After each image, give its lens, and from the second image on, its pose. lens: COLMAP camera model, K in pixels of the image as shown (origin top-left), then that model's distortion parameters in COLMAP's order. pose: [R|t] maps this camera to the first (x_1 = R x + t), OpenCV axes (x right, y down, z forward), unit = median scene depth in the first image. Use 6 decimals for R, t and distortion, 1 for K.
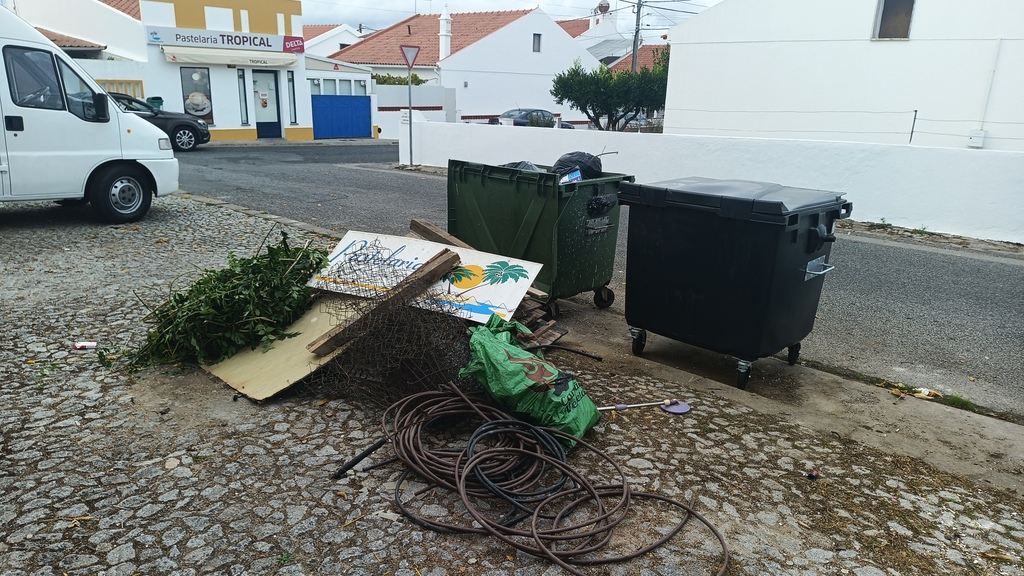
lens RADIAL K [[706.1, 0, 519.0], [0, 706.1, 293.9], [0, 0, 1]] dist [0.037449, -0.037063]
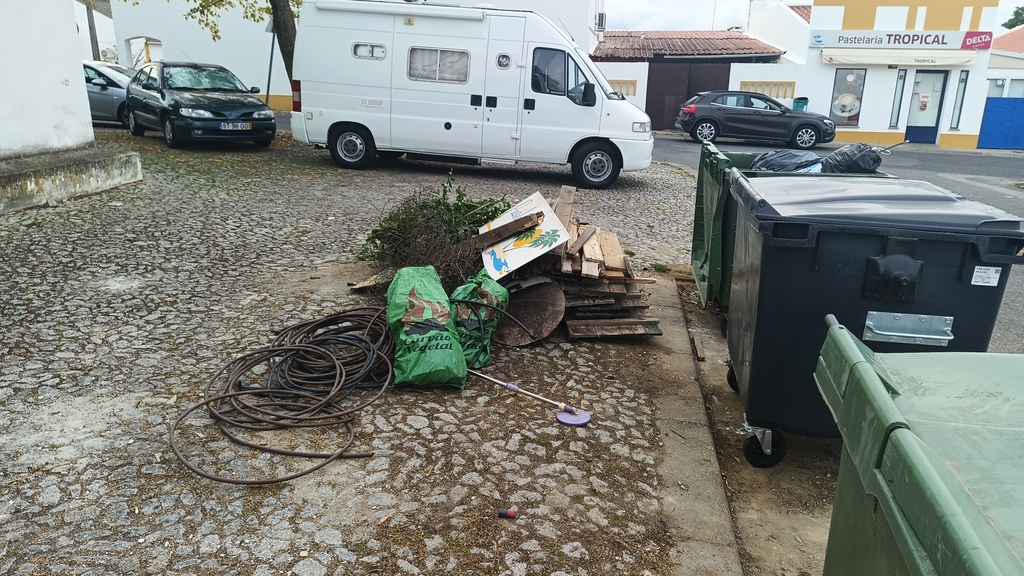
lens RADIAL K [[706.1, 0, 515.9], [0, 706.1, 279.8], [0, 0, 1]] dist [0.037449, -0.037063]
pose [[0.559417, 0.216038, -0.800237, 0.153402], [-0.239856, 0.966324, 0.093202, -0.011701], [0.793424, 0.139803, 0.592397, 0.076496]]
